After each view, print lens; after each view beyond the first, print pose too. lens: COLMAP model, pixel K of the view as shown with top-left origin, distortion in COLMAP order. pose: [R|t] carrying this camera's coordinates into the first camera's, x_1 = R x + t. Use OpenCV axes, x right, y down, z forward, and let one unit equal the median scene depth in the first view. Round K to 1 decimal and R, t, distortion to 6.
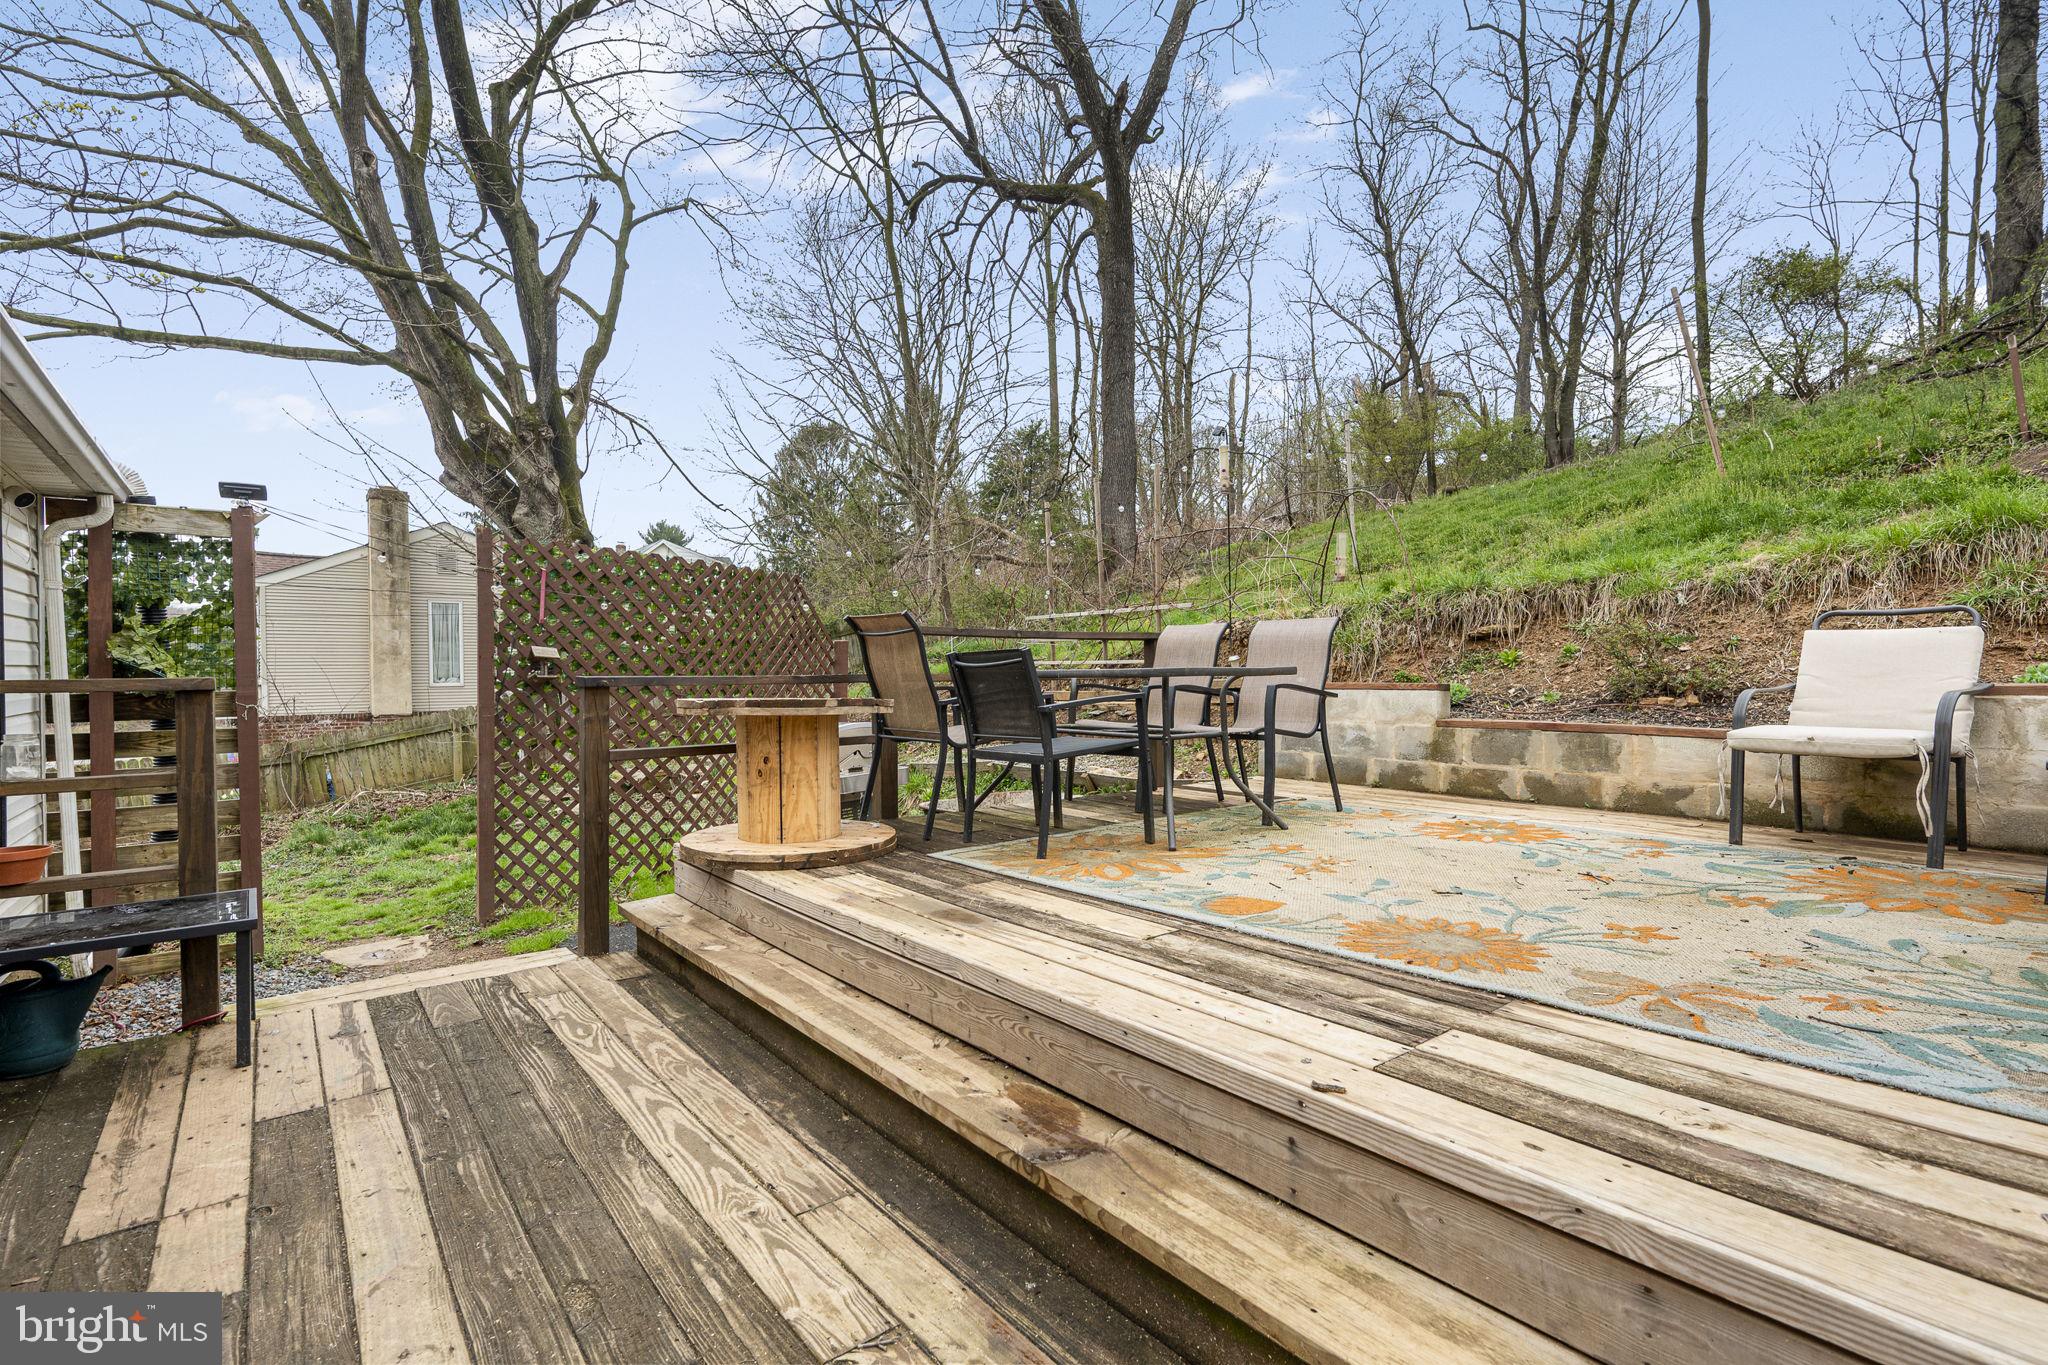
lens RADIAL K [[949.3, 0, 1031.9], [0, 949.3, 676.4], [0, 0, 1]] dist [-0.001236, 0.001077]
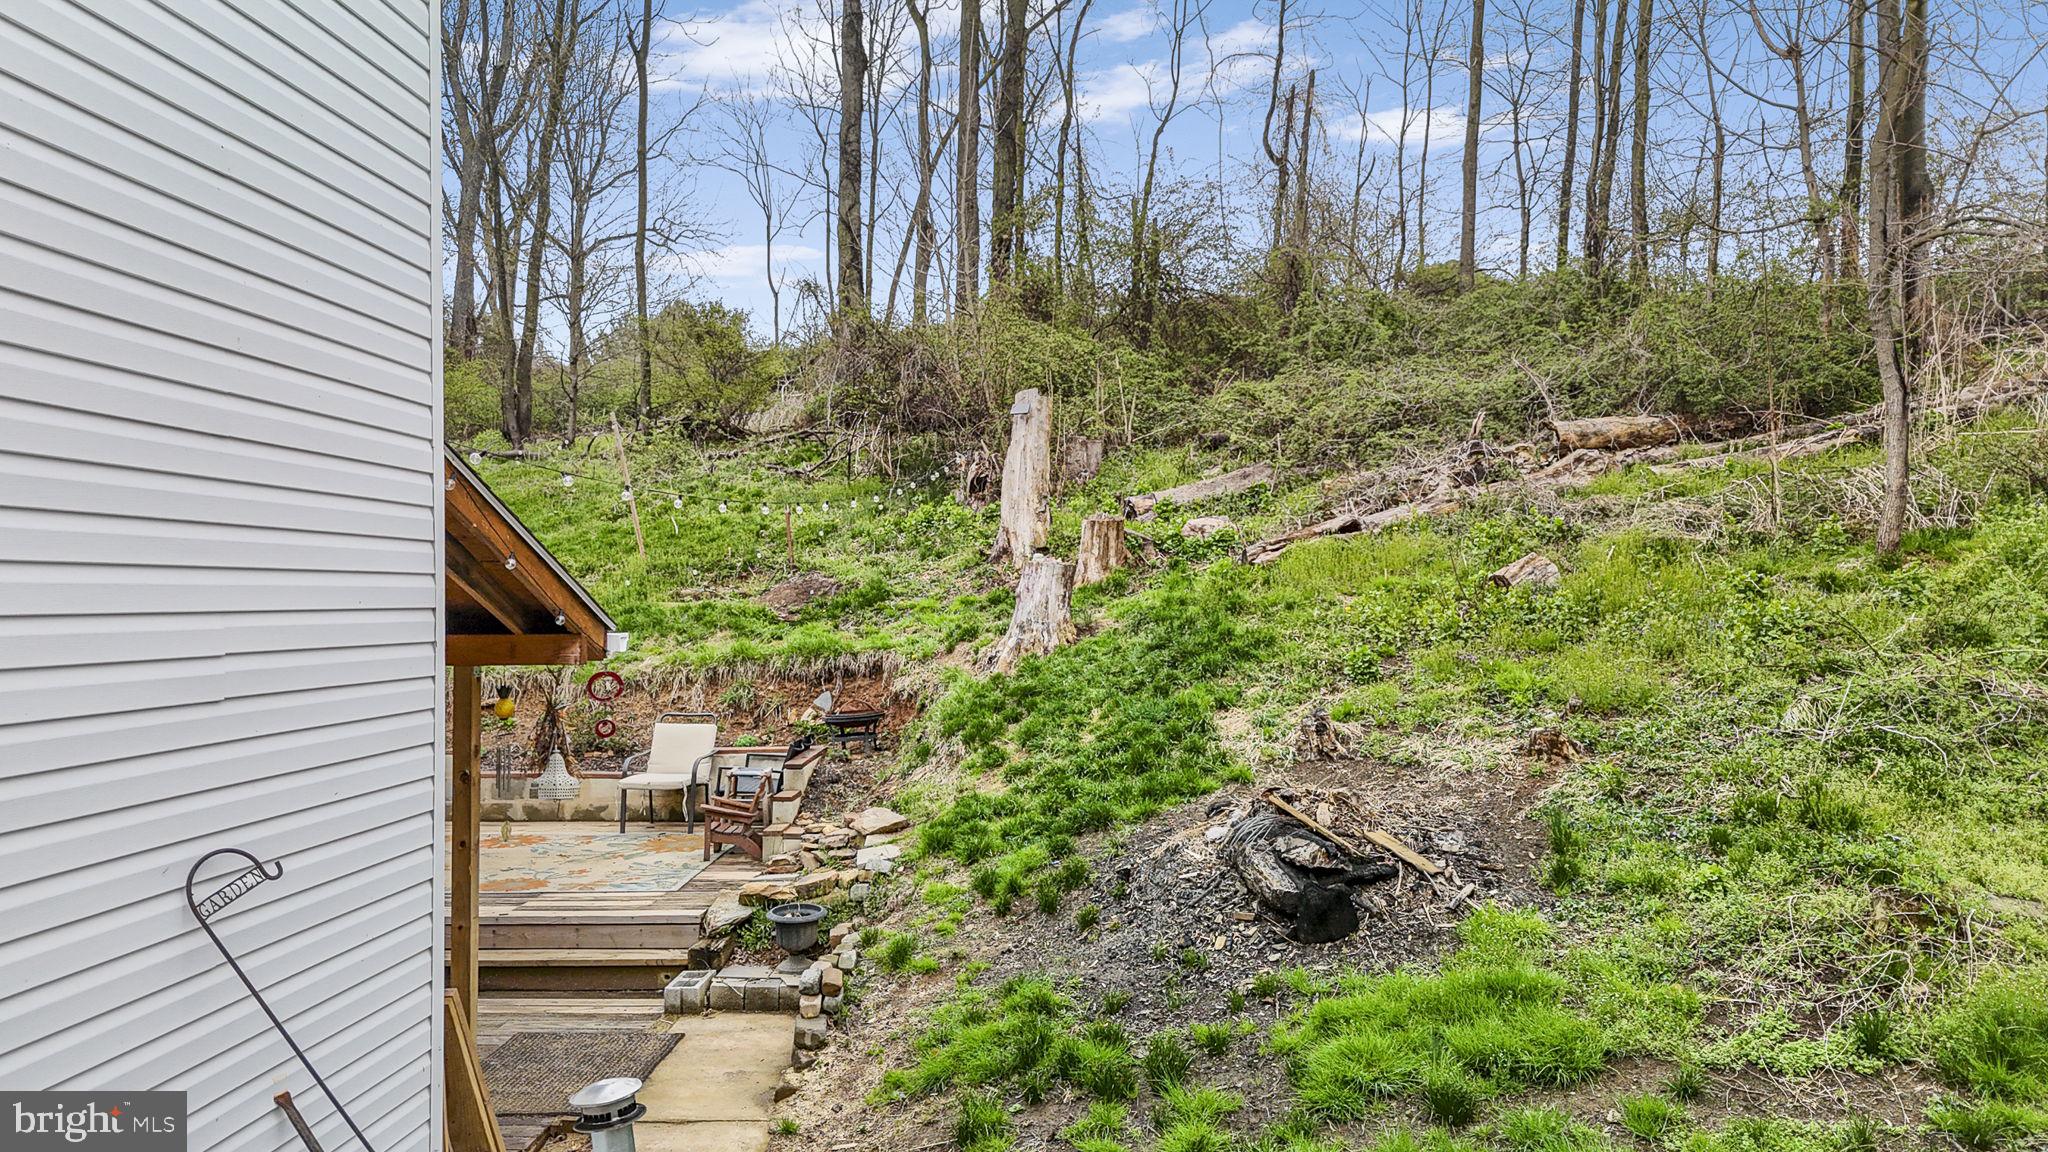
lens RADIAL K [[1492.9, 0, 1045.3], [0, 1492.9, 580.3], [0, 0, 1]] dist [0.042015, -0.016665]
pose [[0.654359, 0.009735, 0.756121, -1.616602], [0.000095, 0.999916, -0.012956, -0.471342], [-0.756184, 0.008549, 0.654303, -2.621157]]
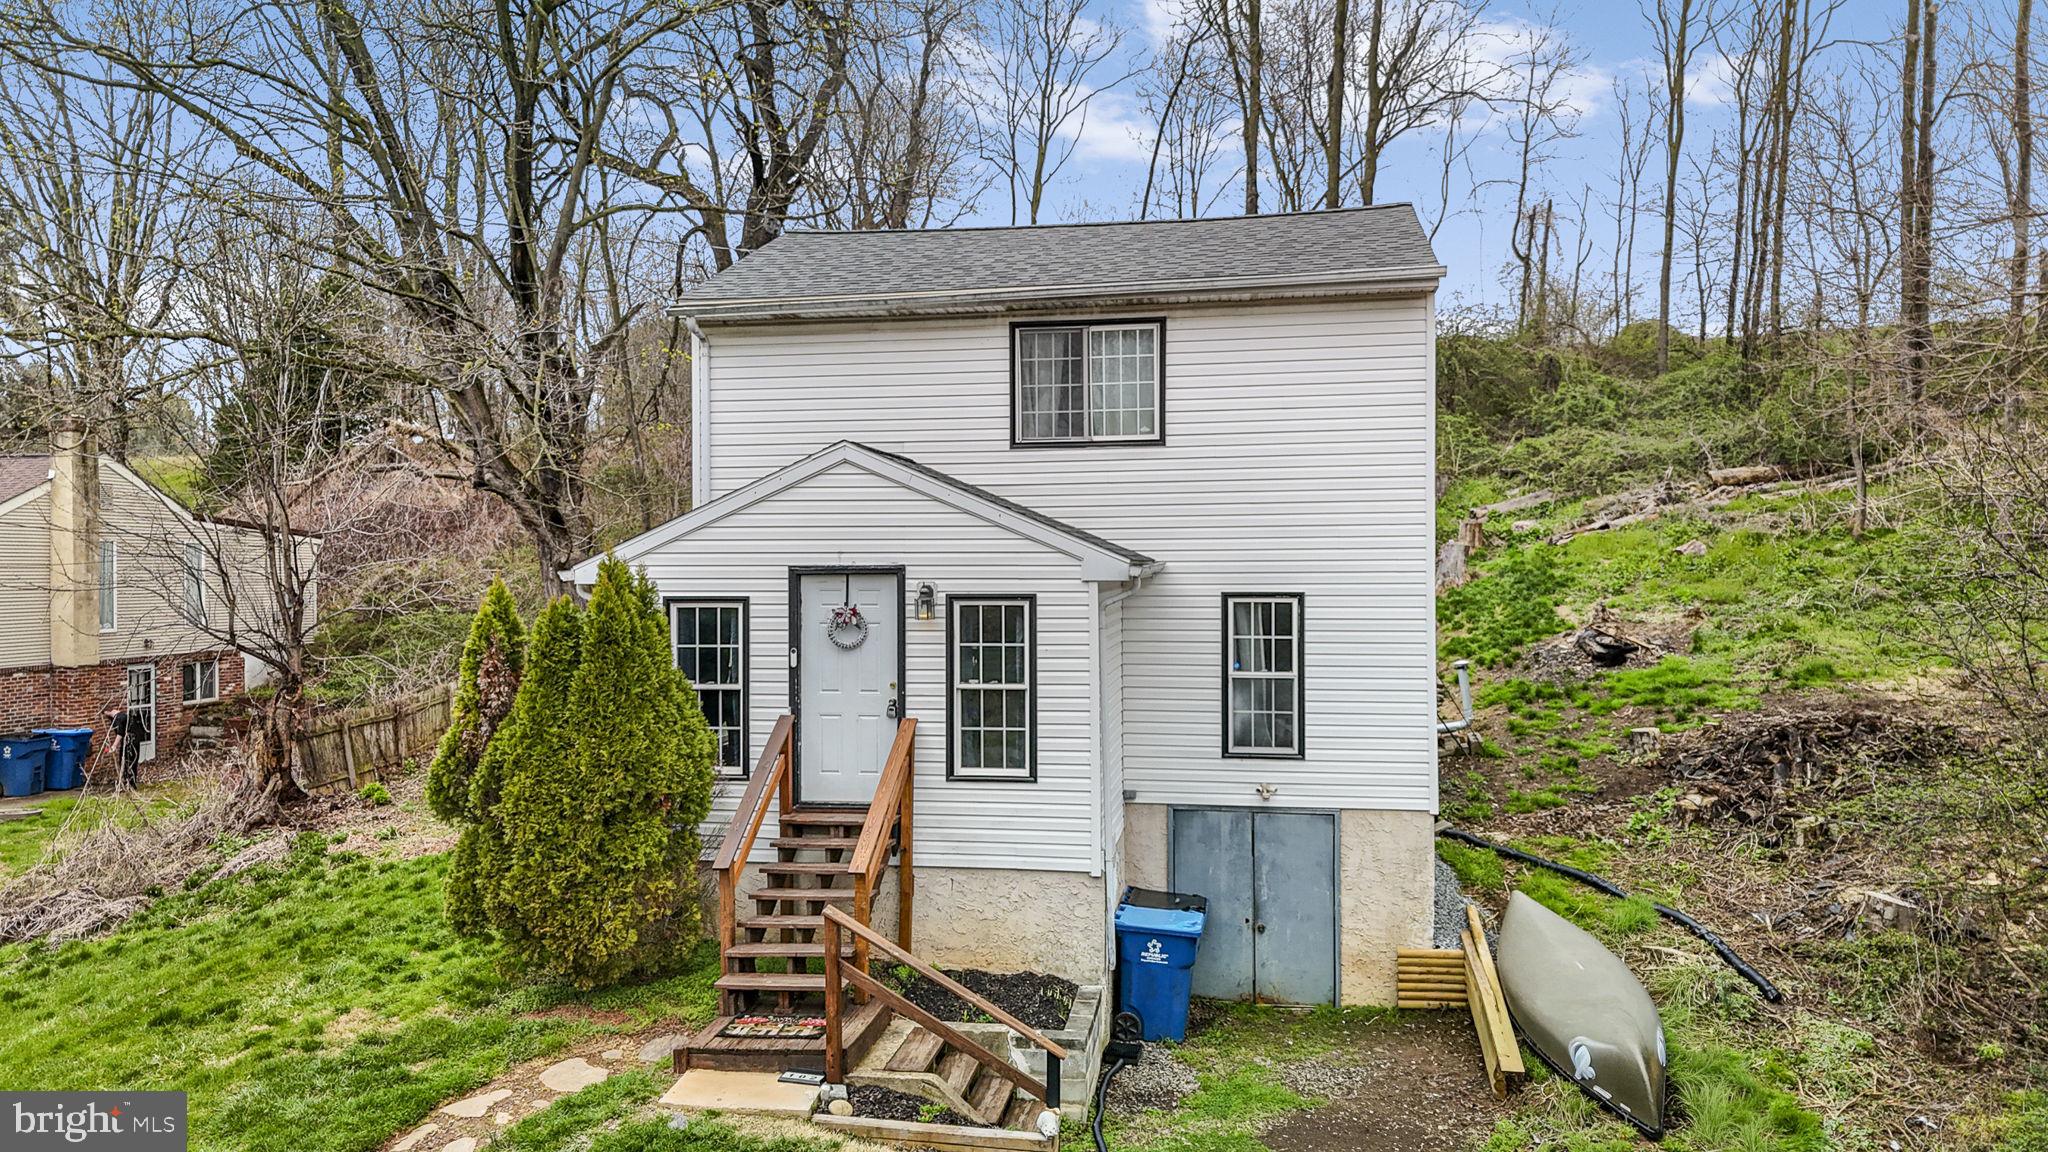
lens RADIAL K [[1492.9, 0, 1055.2], [0, 1492.9, 563.6], [0, 0, 1]] dist [0.042015, -0.016665]
pose [[0.733032, 0.008846, 0.680136, -7.157422], [-0.001708, 0.999936, -0.011165, -0.333921], [-0.680192, 0.007023, 0.733001, -5.213965]]
